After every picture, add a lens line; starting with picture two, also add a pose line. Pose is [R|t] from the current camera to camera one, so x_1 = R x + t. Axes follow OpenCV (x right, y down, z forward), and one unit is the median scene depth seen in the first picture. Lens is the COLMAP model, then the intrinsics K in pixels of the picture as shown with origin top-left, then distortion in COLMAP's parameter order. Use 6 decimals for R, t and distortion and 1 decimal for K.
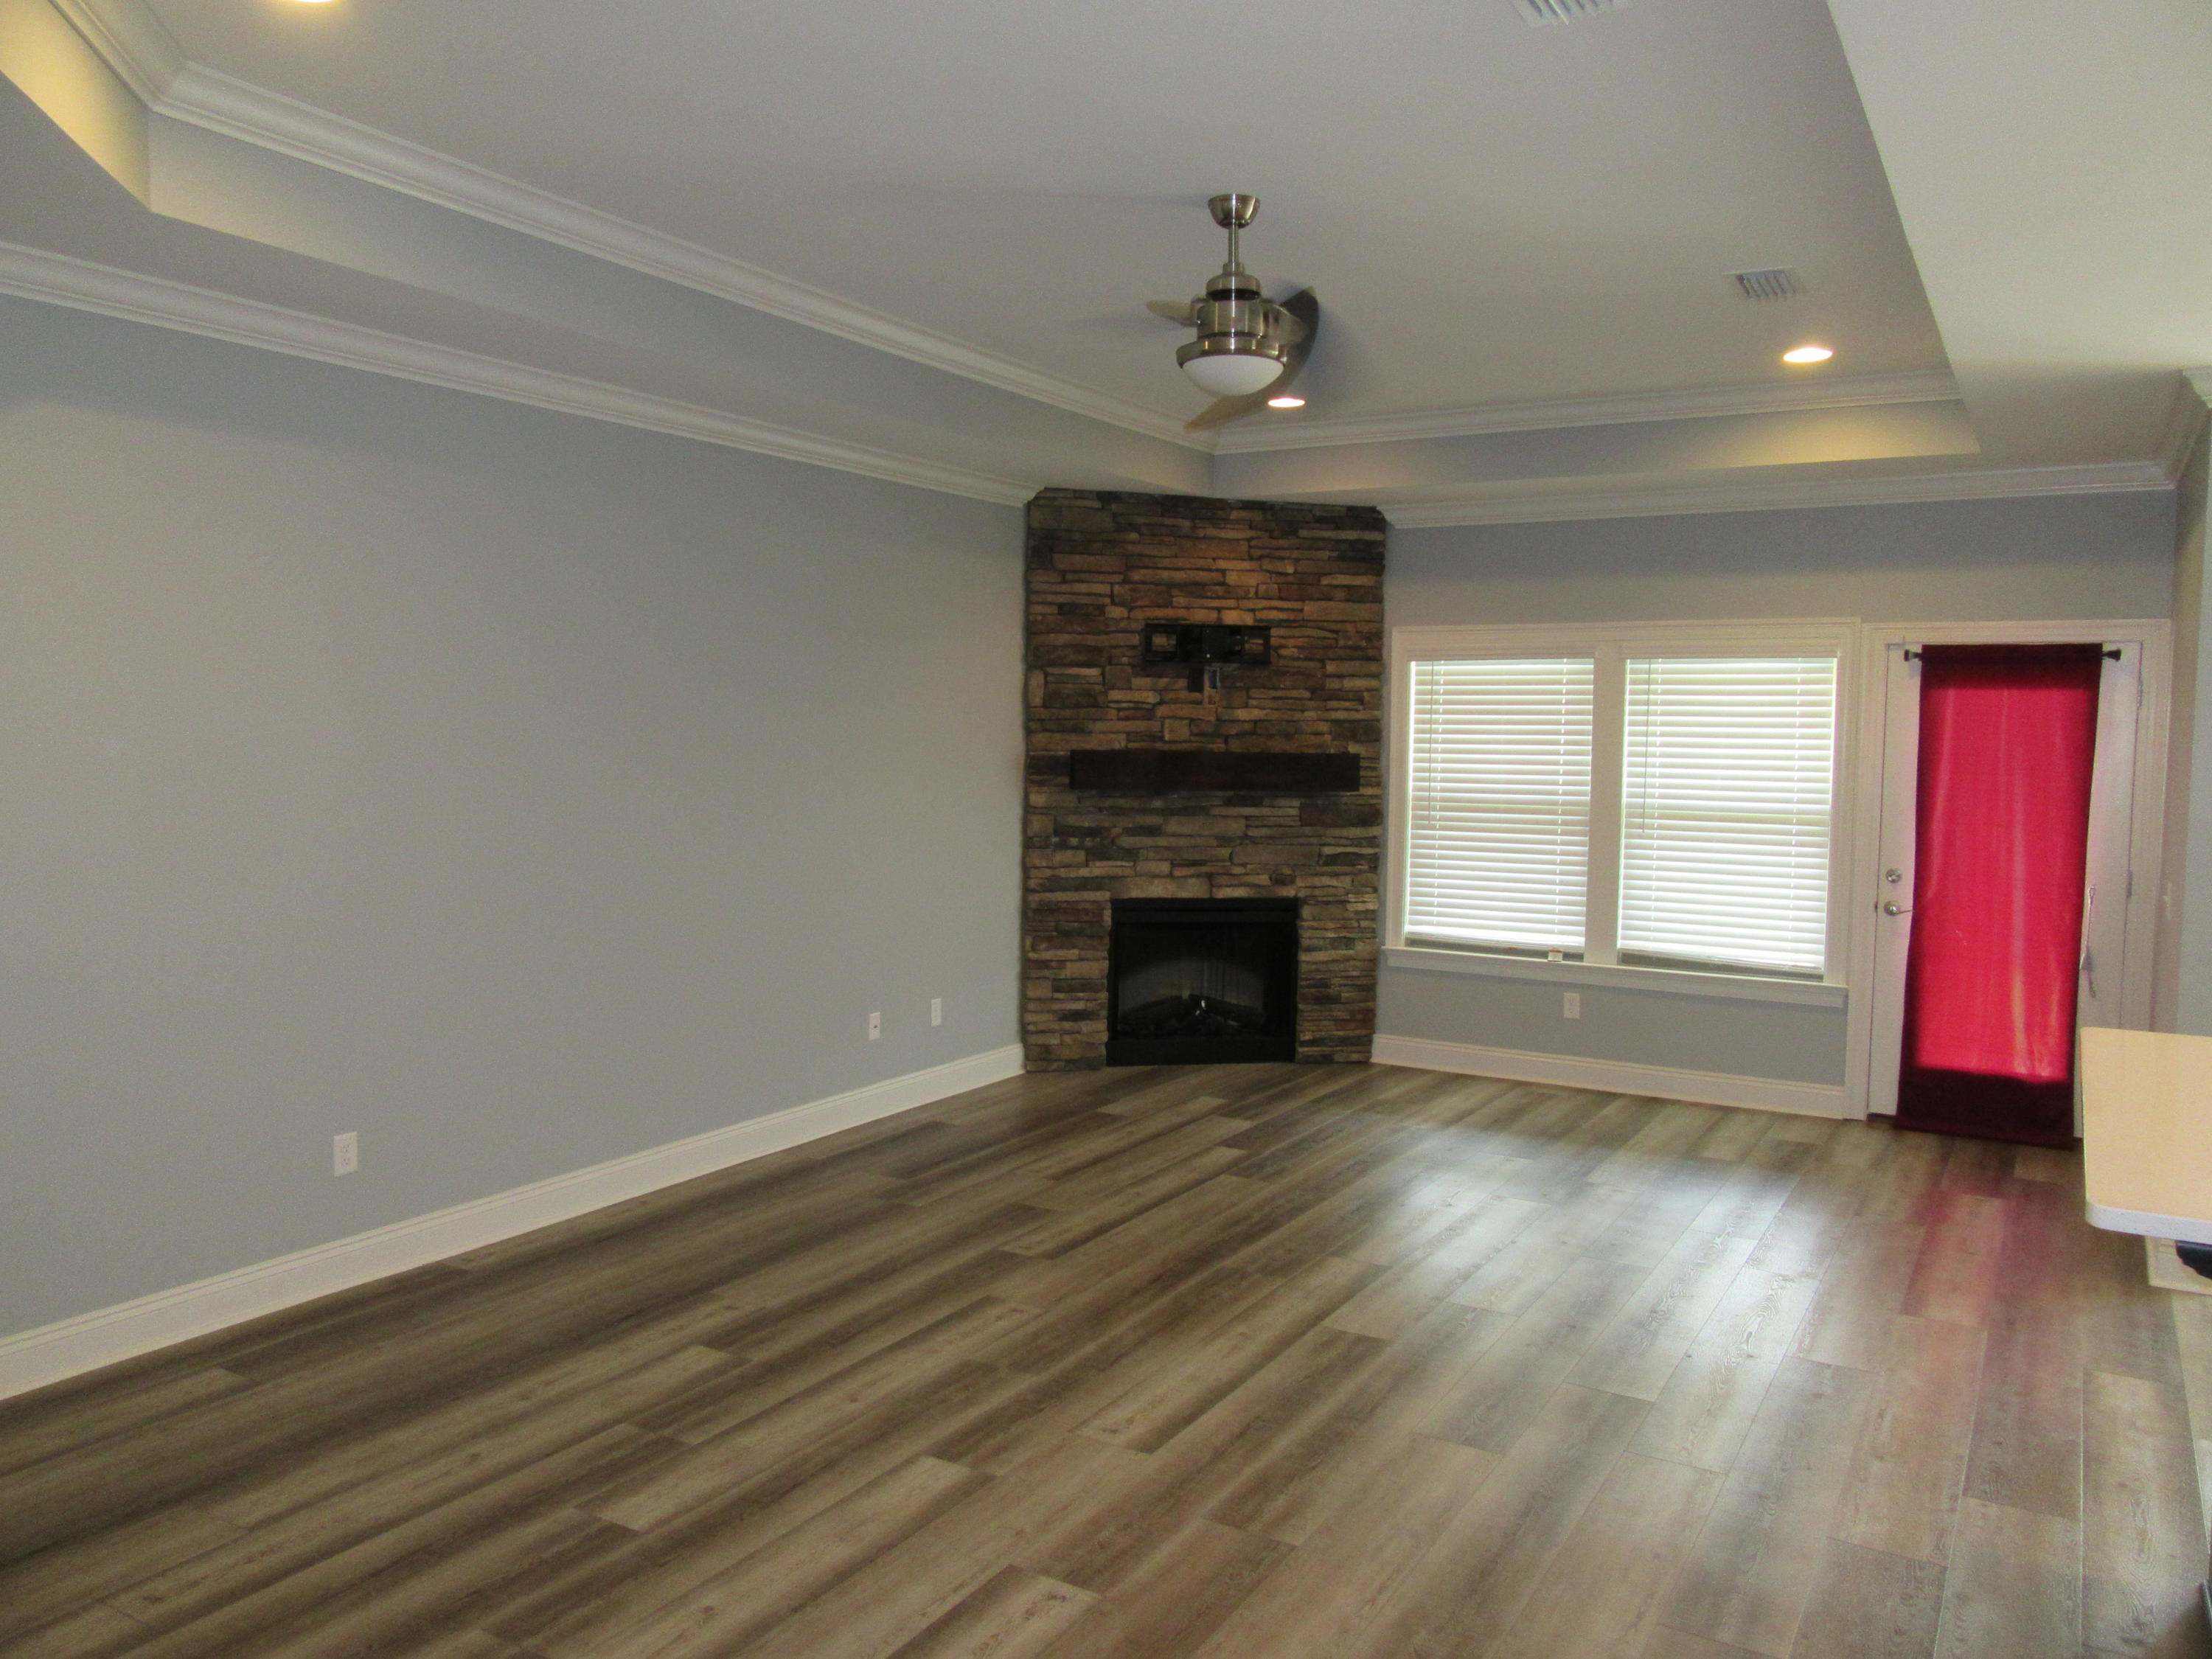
lens RADIAL K [[1639.6, 0, 1106.0], [0, 1639.6, 829.5], [0, 0, 1]] dist [-0.006116, 0.005836]
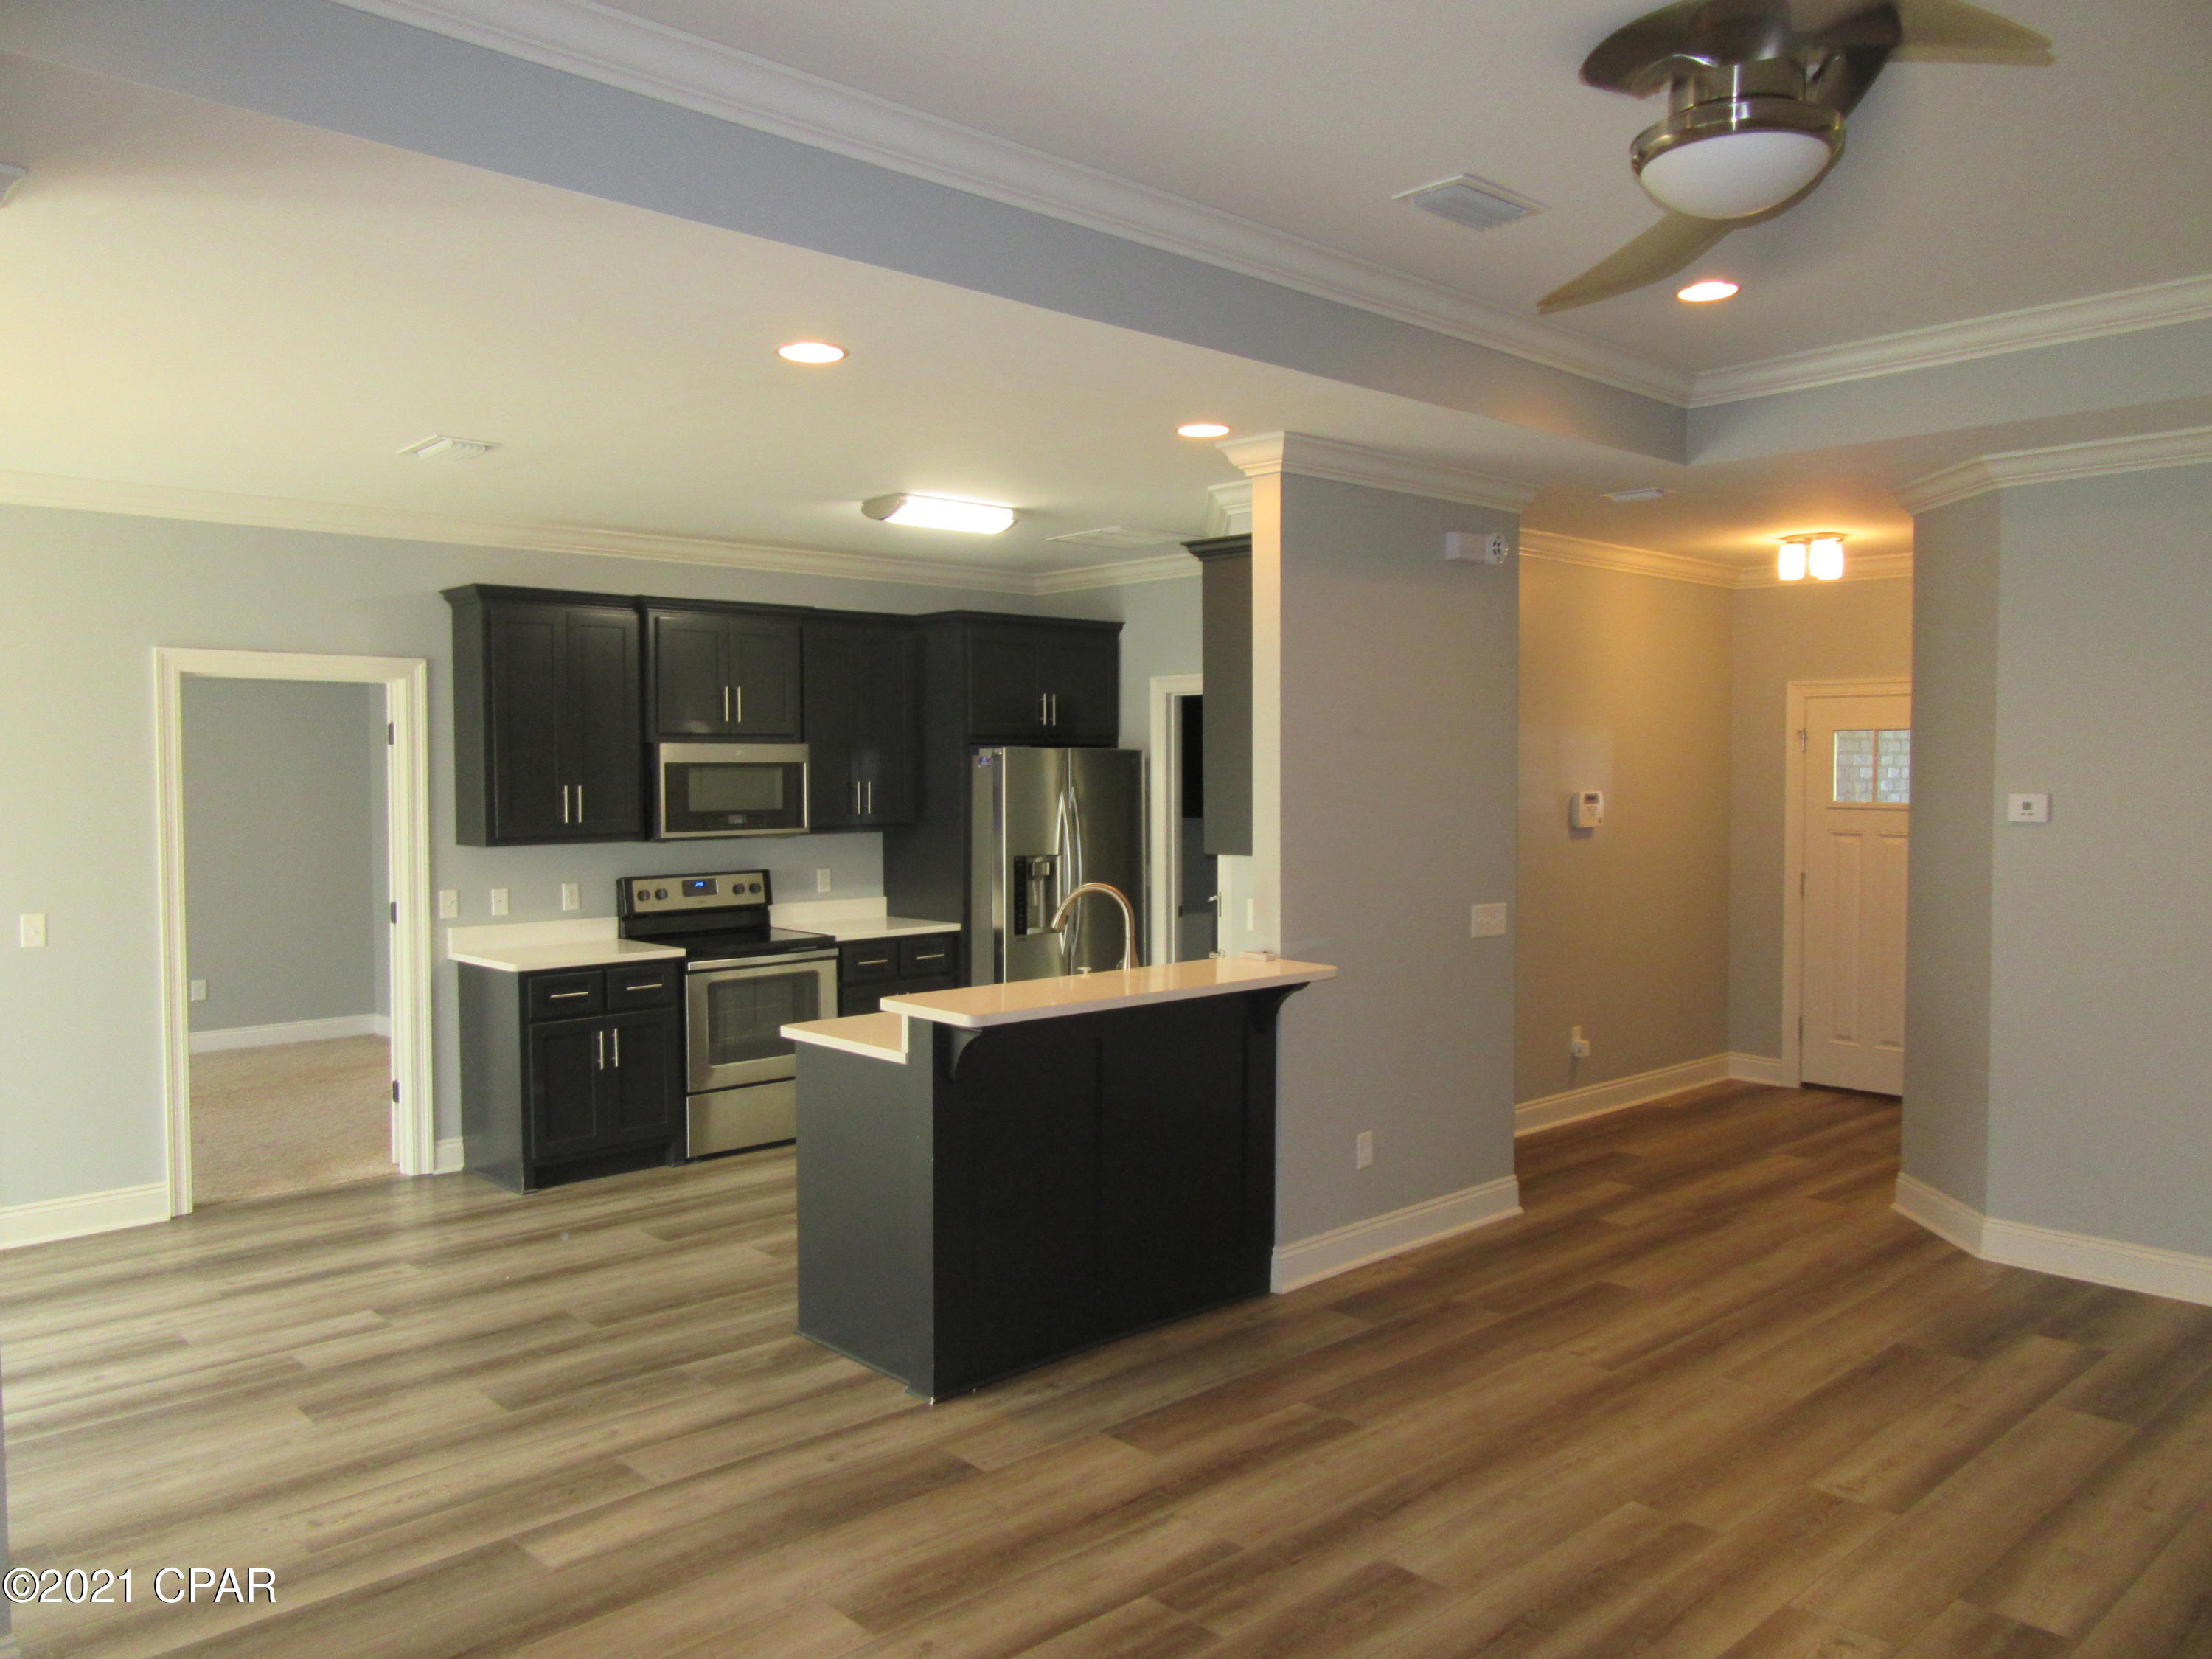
lens RADIAL K [[1639.6, 0, 1106.0], [0, 1639.6, 829.5], [0, 0, 1]] dist [-0.006116, 0.005836]
pose [[-0.960681, -0.022947, 0.276706, 0.129882], [0.007492, 0.994074, 0.108448, -0.119812], [-0.277554, 0.106257, -0.954816, 1.705045]]
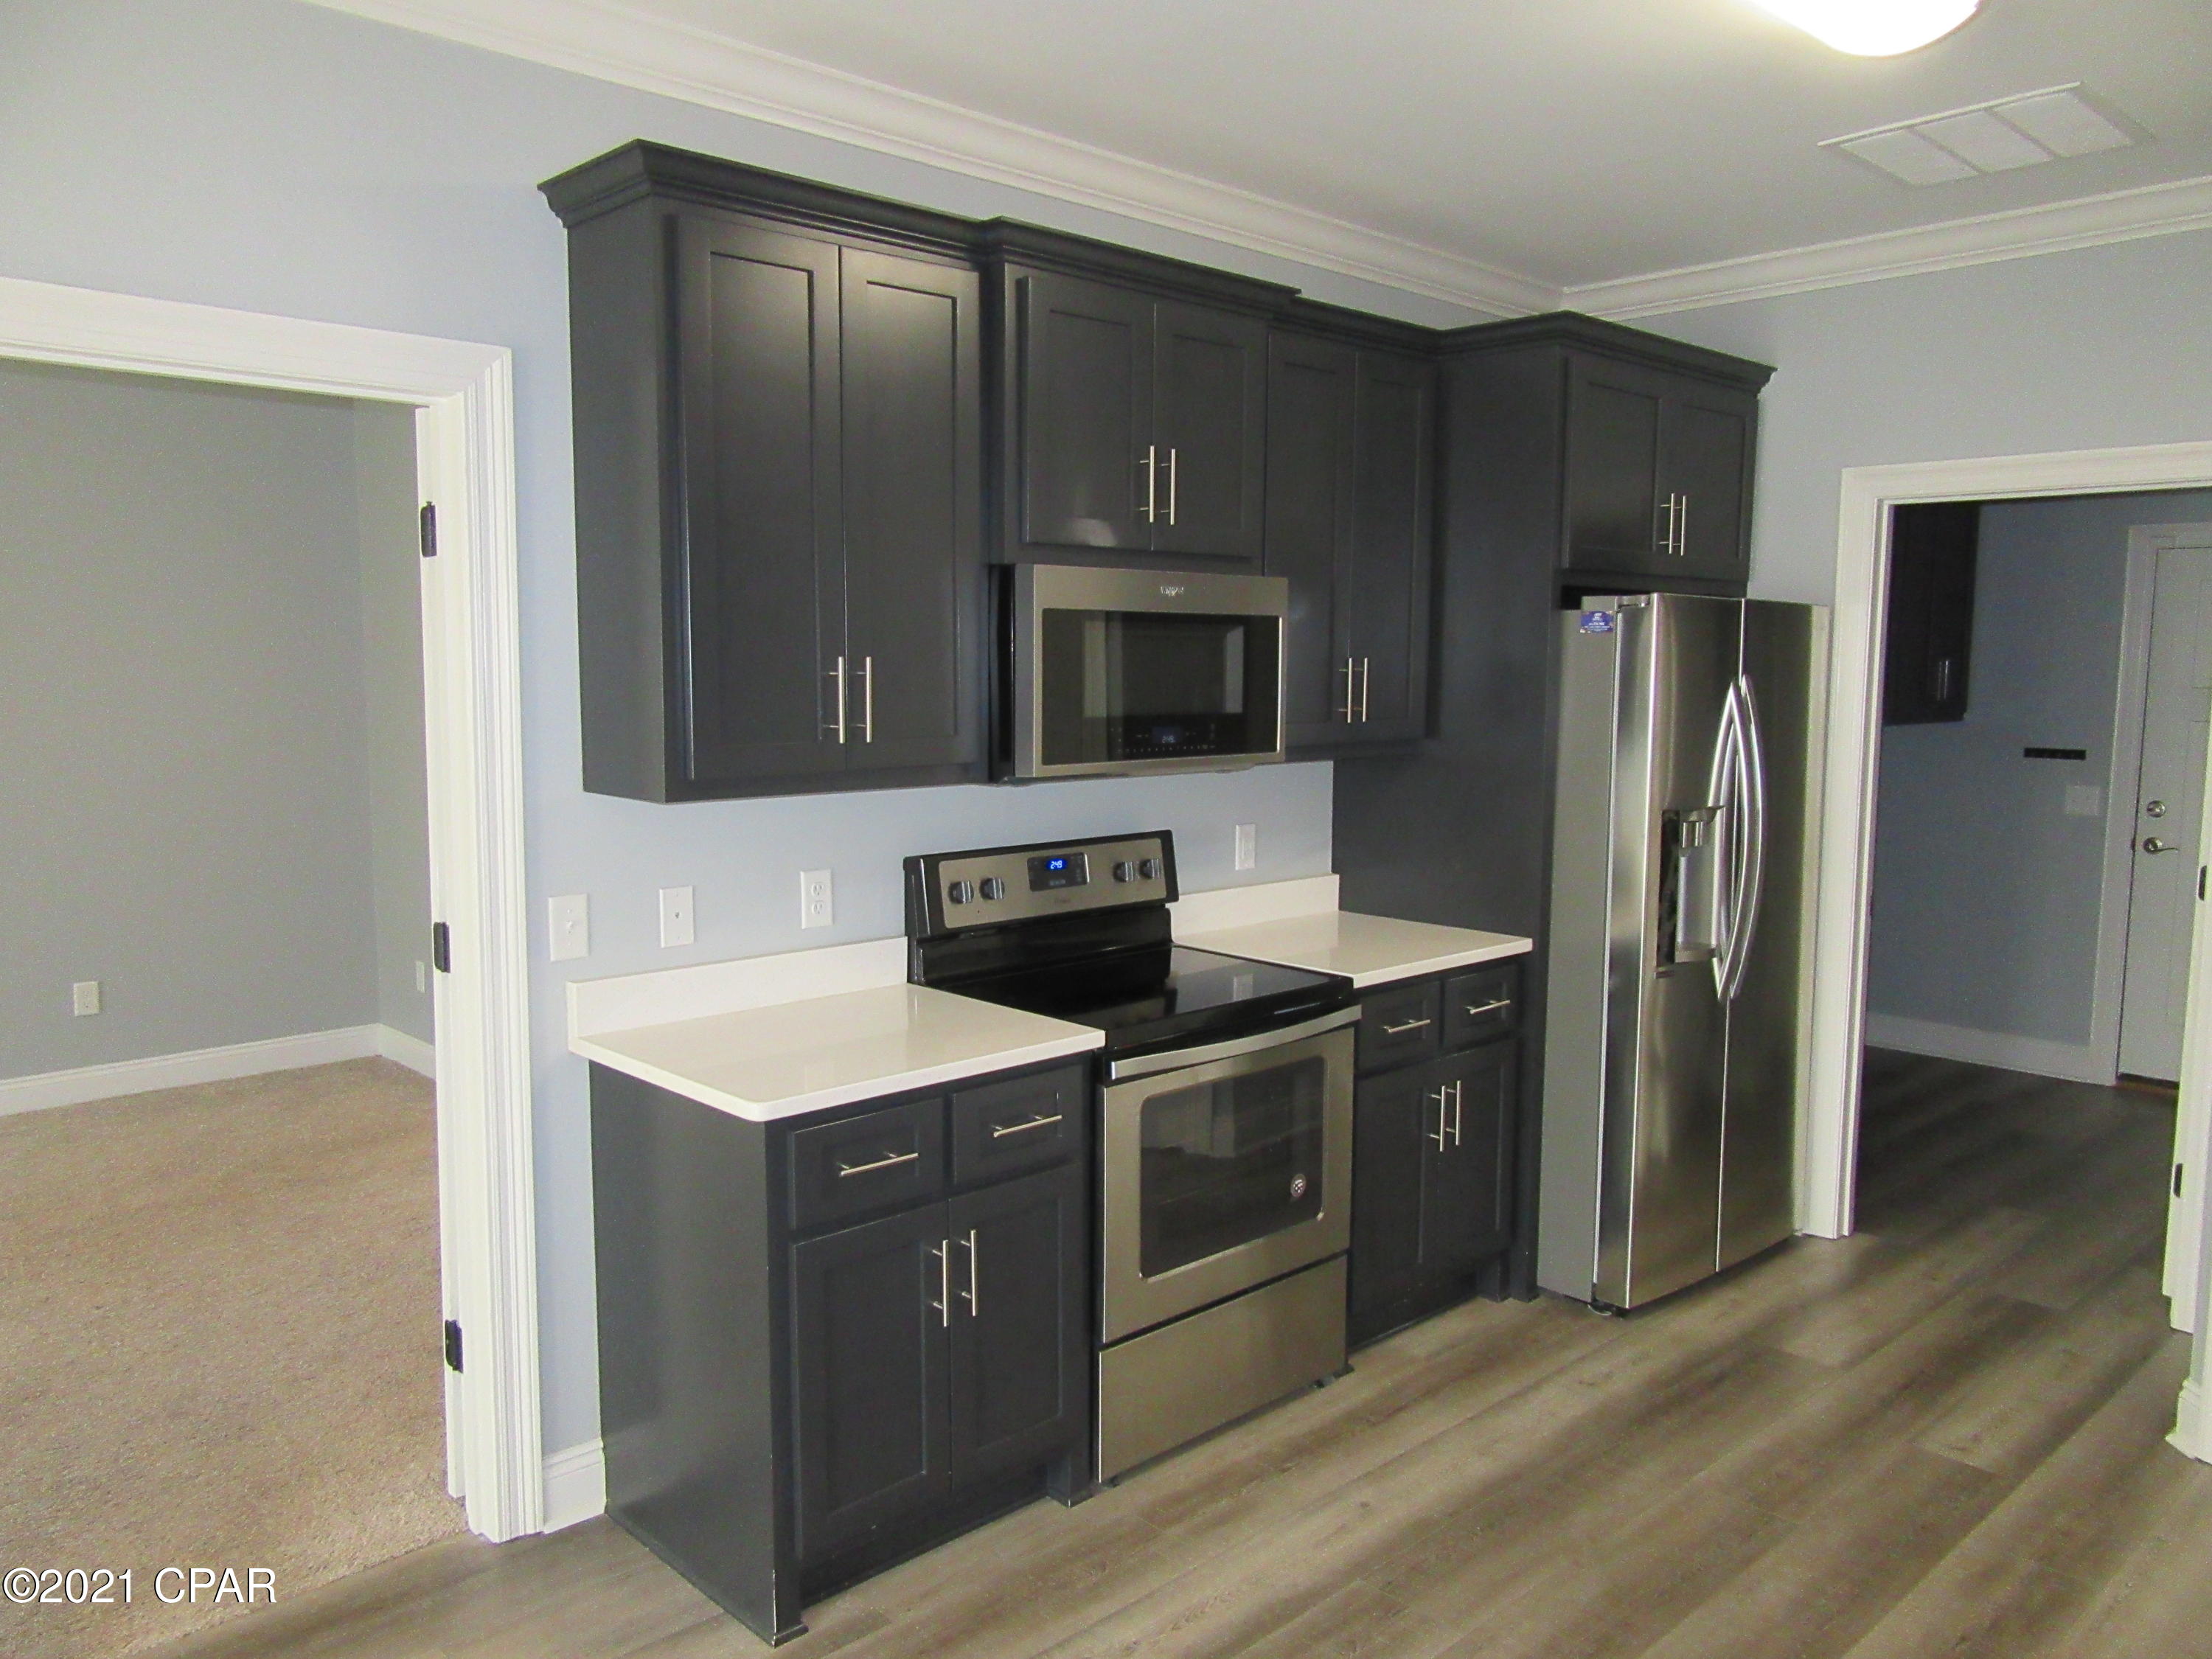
lens RADIAL K [[1639.6, 0, 1106.0], [0, 1639.6, 829.5], [0, 0, 1]] dist [-0.006116, 0.005836]
pose [[-0.962982, -0.048439, 0.265177, 0.196928], [-0.002380, 0.985212, 0.171324, -0.111595], [-0.269554, 0.164351, -0.948857, 1.628405]]
